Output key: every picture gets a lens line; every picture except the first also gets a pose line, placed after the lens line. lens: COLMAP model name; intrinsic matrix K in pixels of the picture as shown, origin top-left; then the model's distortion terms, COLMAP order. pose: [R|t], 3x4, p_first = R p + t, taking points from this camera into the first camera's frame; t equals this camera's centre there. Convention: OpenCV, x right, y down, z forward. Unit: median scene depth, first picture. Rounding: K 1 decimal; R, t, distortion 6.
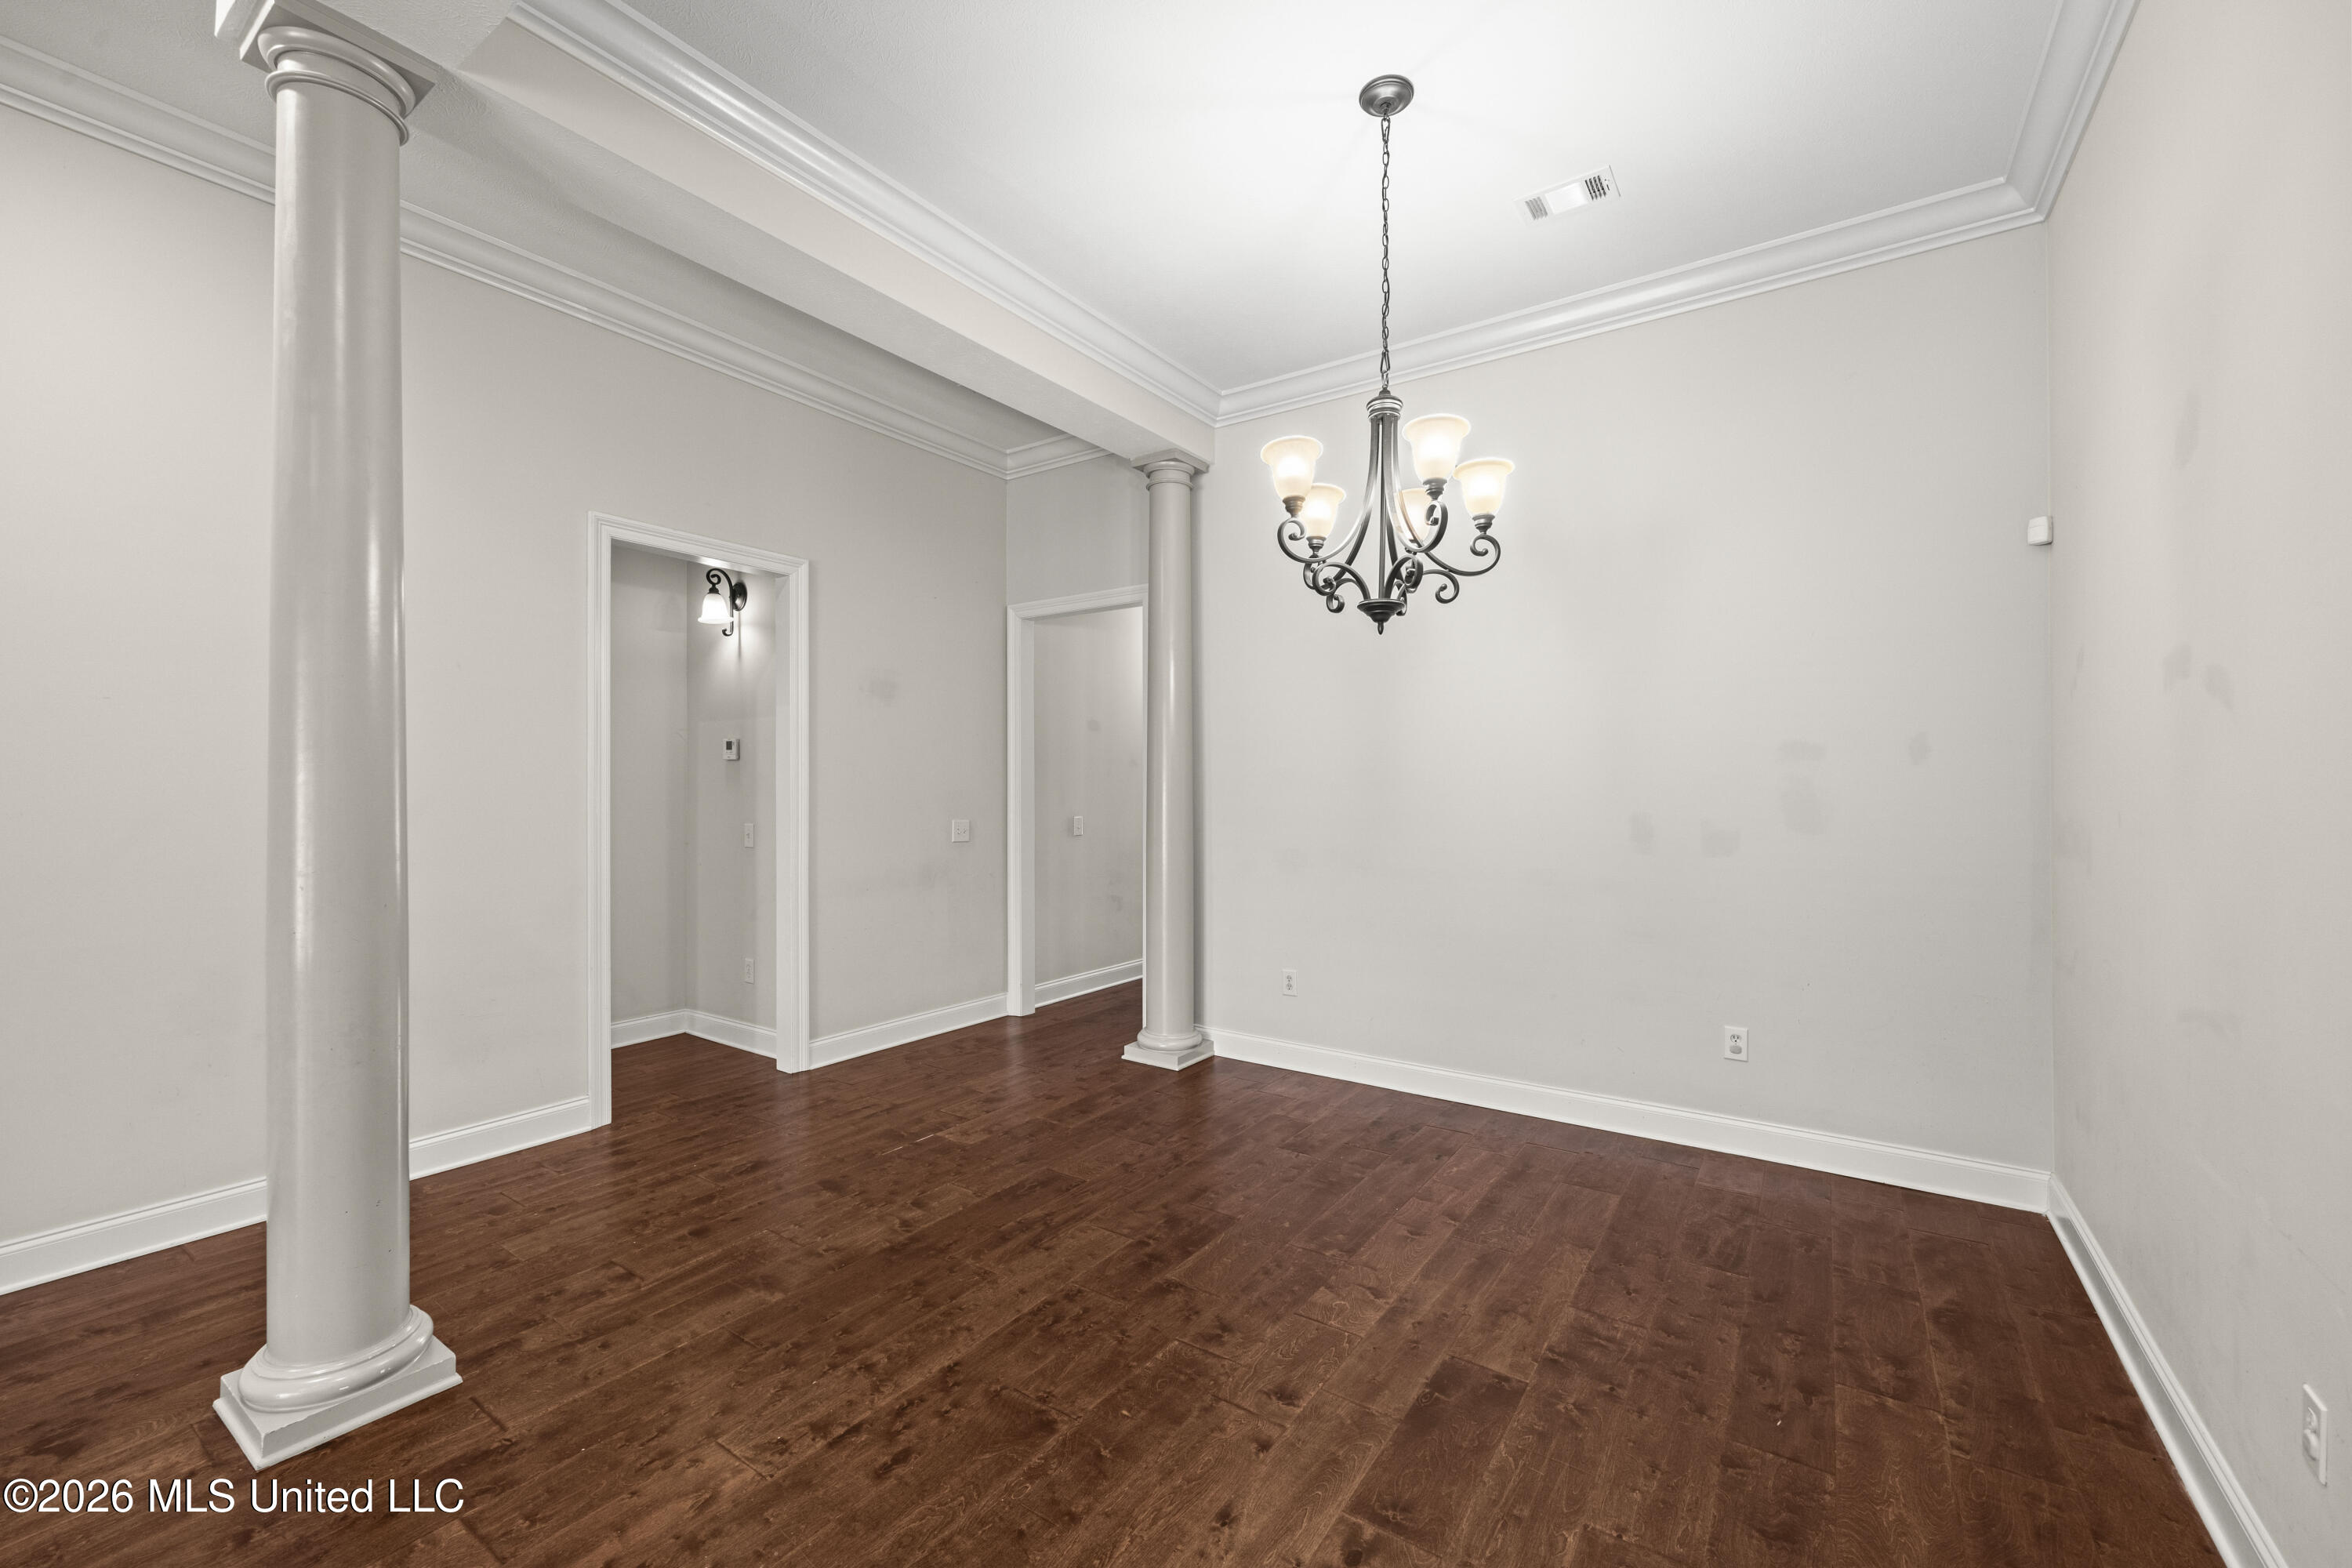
lens RADIAL K [[932.9, 0, 1198.1], [0, 932.9, 788.6], [0, 0, 1]] dist [-0.004512, 0.000579]
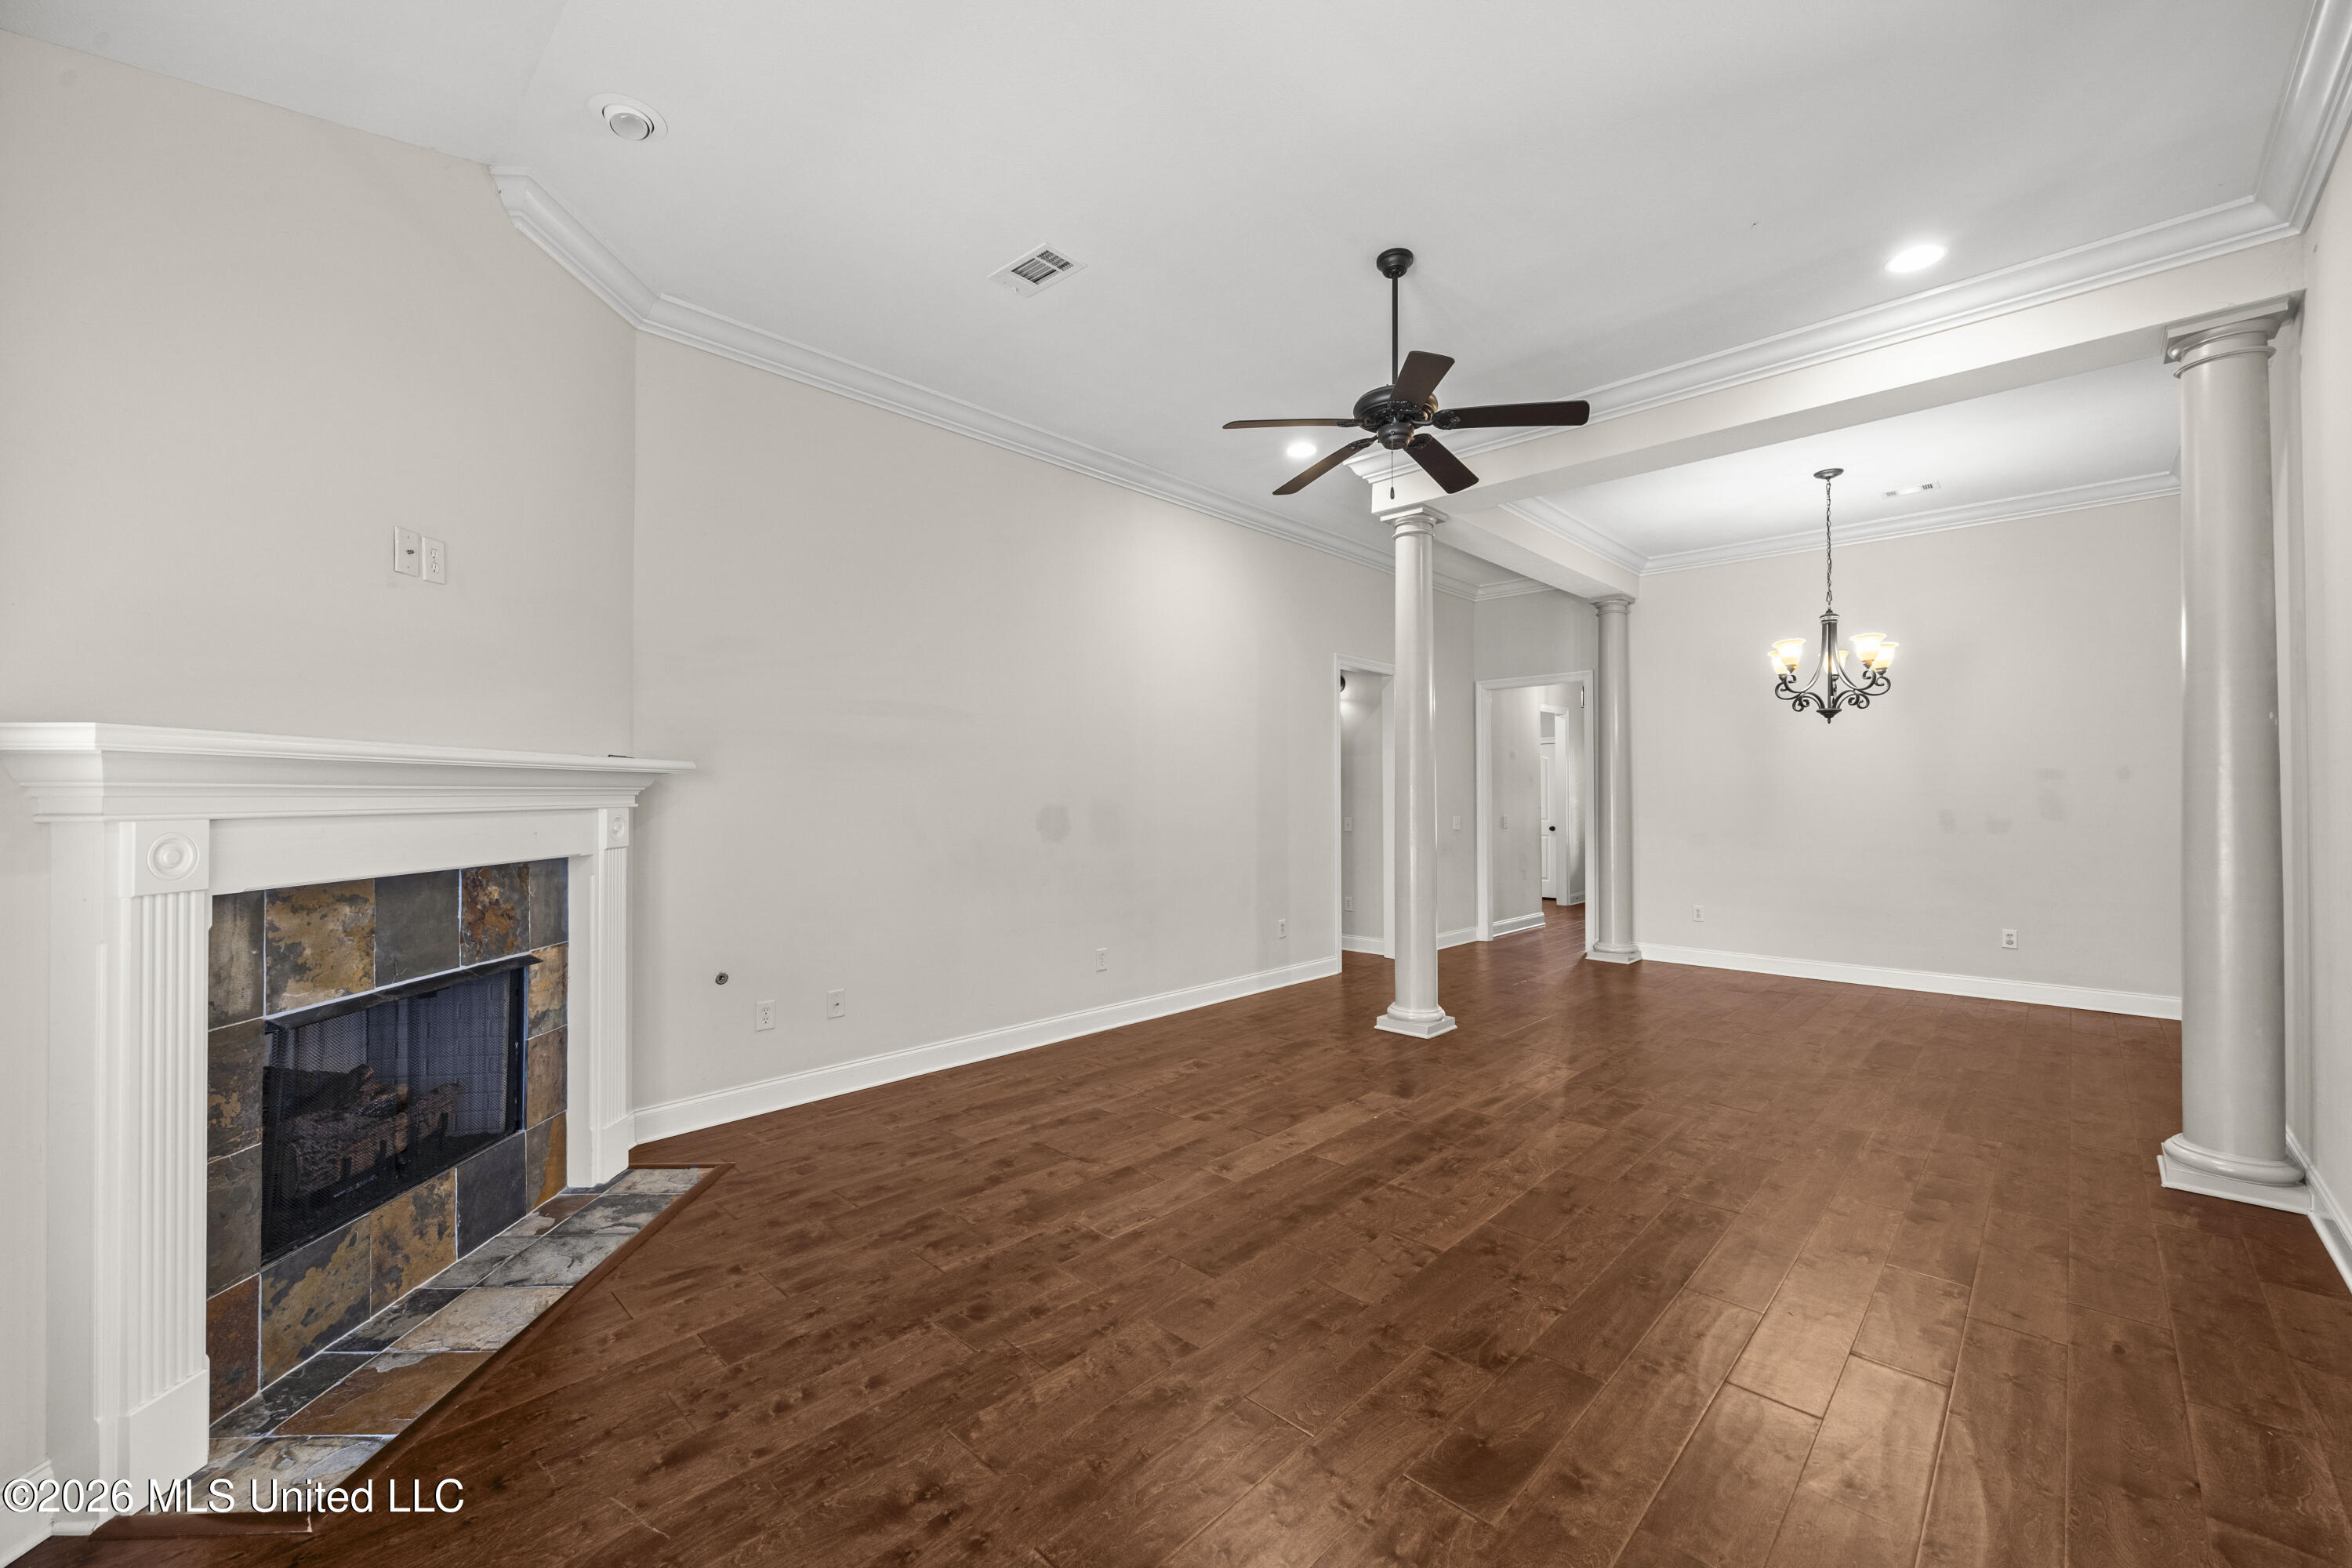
lens RADIAL K [[932.9, 0, 1175.8], [0, 932.9, 790.4], [0, 0, 1]] dist [-0.004512, 0.000579]
pose [[0.986545, -0.001917, -0.163479, -0.910639], [0.000634, 0.999969, -0.007900, 0.003716], [0.163489, 0.007690, 0.986515, -1.316498]]
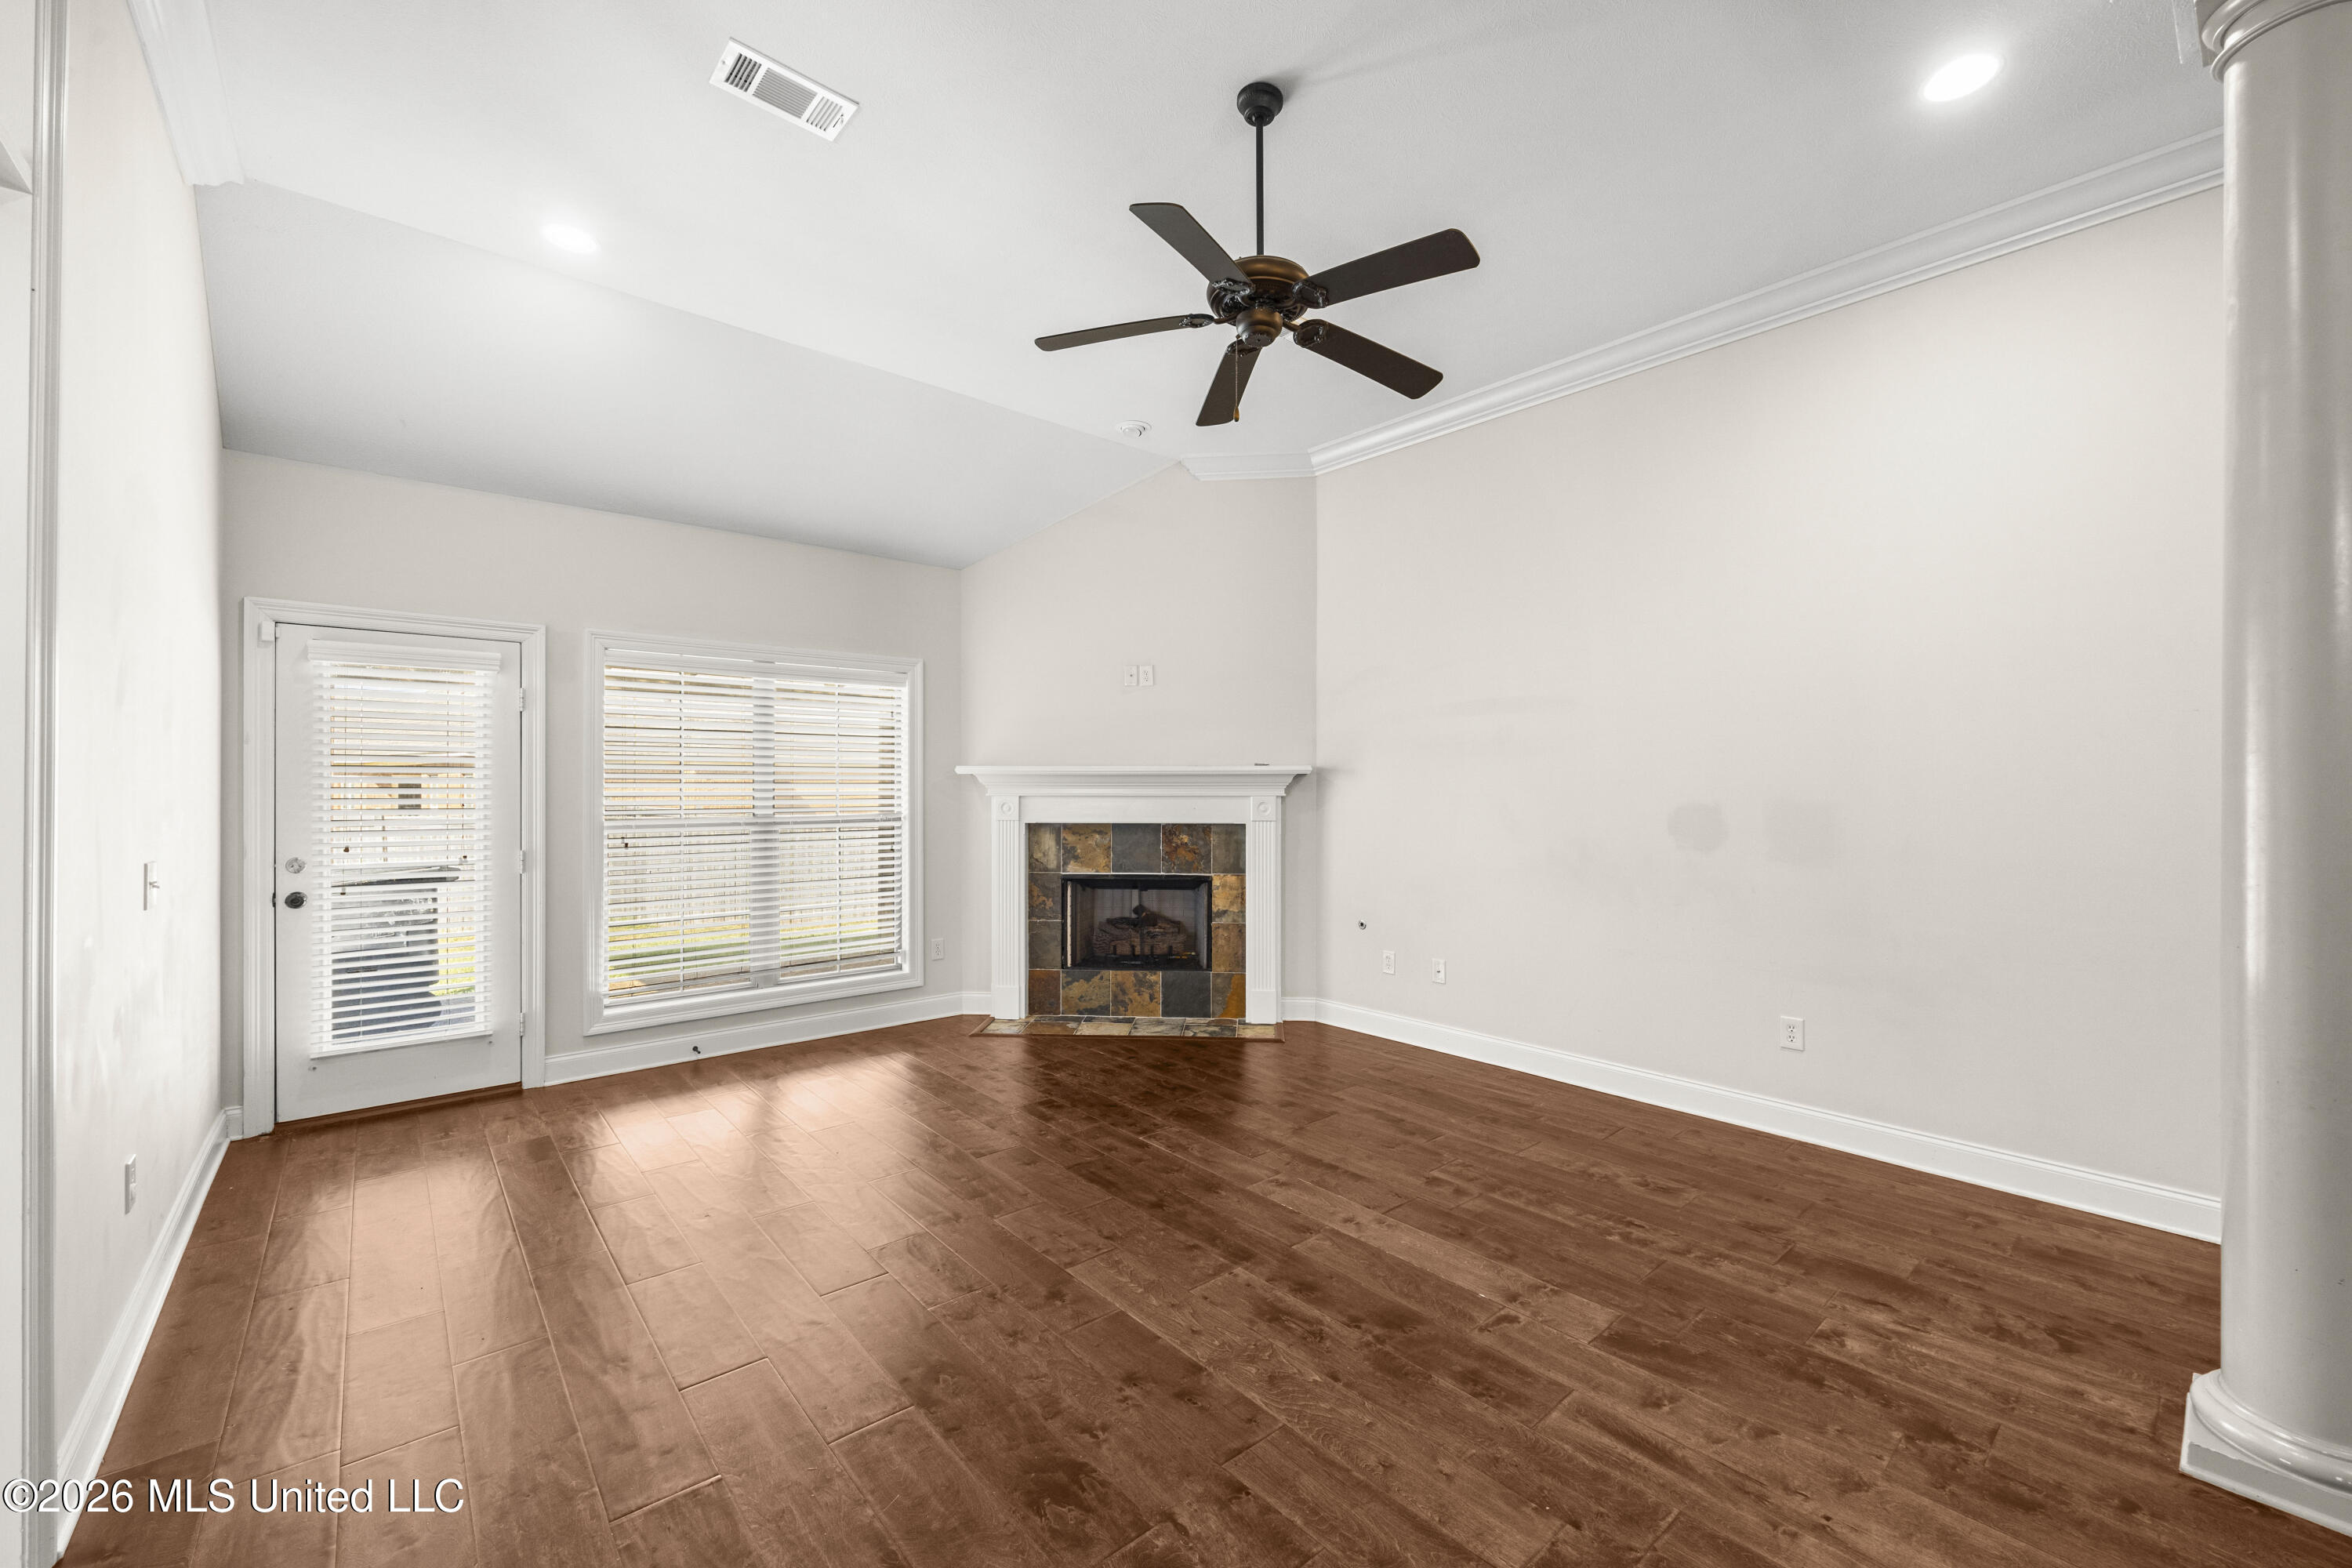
lens RADIAL K [[932.9, 0, 1180.6], [0, 932.9, 790.6], [0, 0, 1]] dist [-0.004512, 0.000579]
pose [[-0.251919, 0.002785, -0.967744, 0.120383], [-0.004400, 0.999982, 0.004023, -0.001338], [0.967738, 0.005272, -0.251902, 0.104125]]
